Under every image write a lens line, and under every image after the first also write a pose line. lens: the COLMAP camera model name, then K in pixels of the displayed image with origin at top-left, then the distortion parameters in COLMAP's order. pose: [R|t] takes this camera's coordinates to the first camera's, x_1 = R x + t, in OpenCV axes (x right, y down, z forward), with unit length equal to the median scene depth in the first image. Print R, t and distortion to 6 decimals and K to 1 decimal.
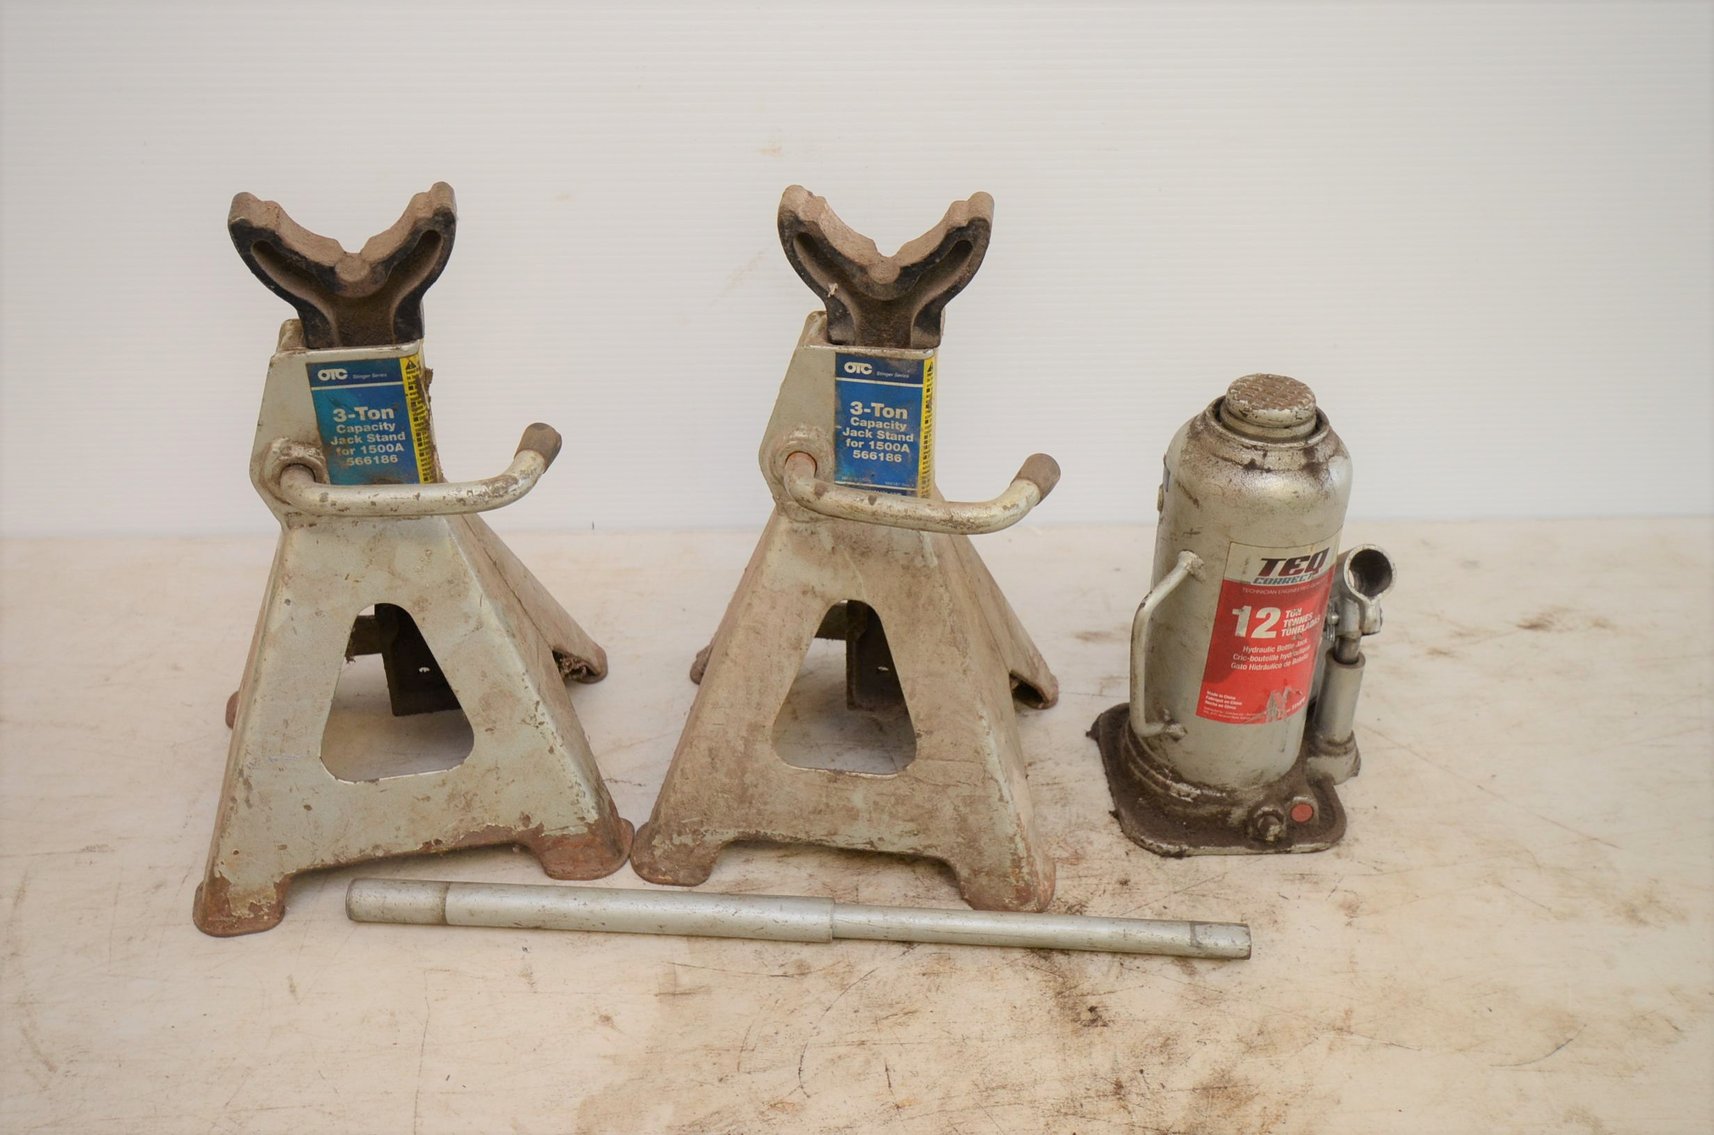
lens RADIAL K [[1535.0, 0, 851.2], [0, 1535.0, 565.2], [0, 0, 1]] dist [0.020754, 0.008784]
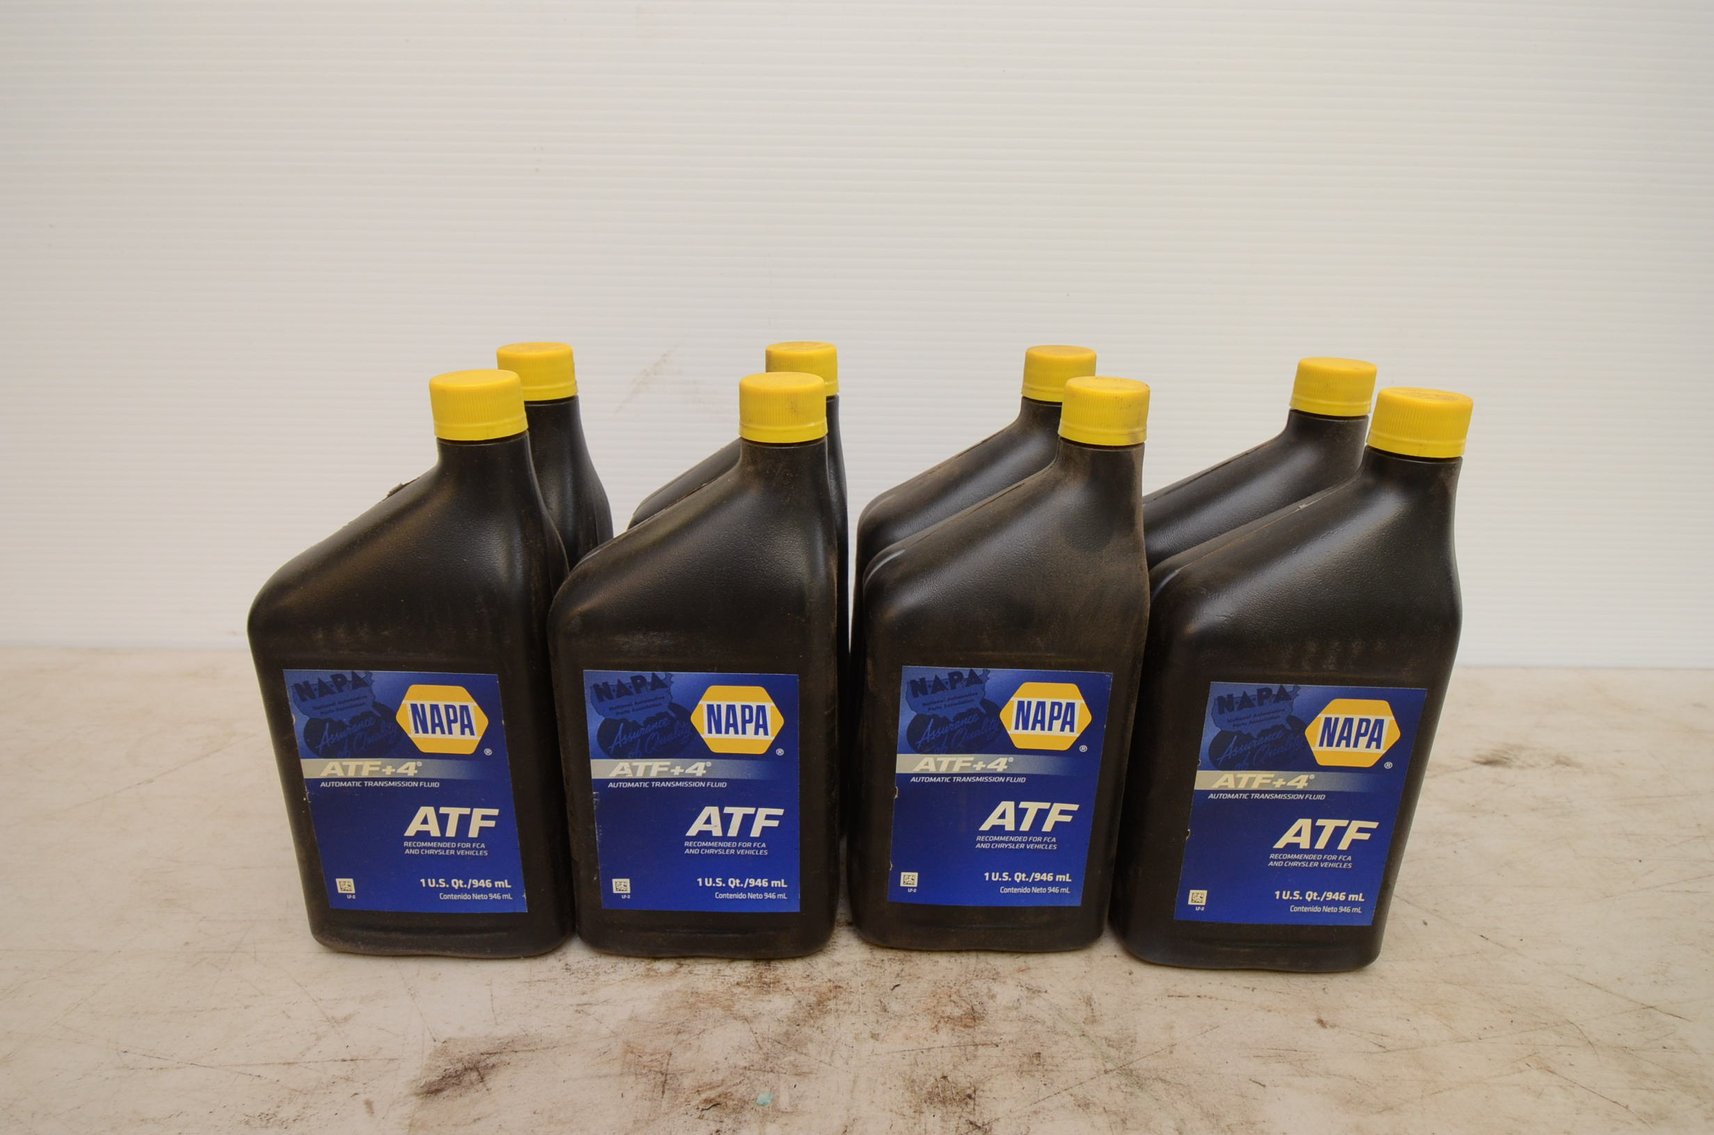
lens RADIAL K [[1028.1, 0, 856.1], [0, 1028.1, 574.7], [0, 0, 1]] dist [-0.001329, -0.011772]
pose [[0.999554, 0.021109, -0.021146, 0.095169], [-0.025302, 0.974425, -0.223285, 0.092677], [0.015891, 0.223721, 0.974524, 0.460331]]
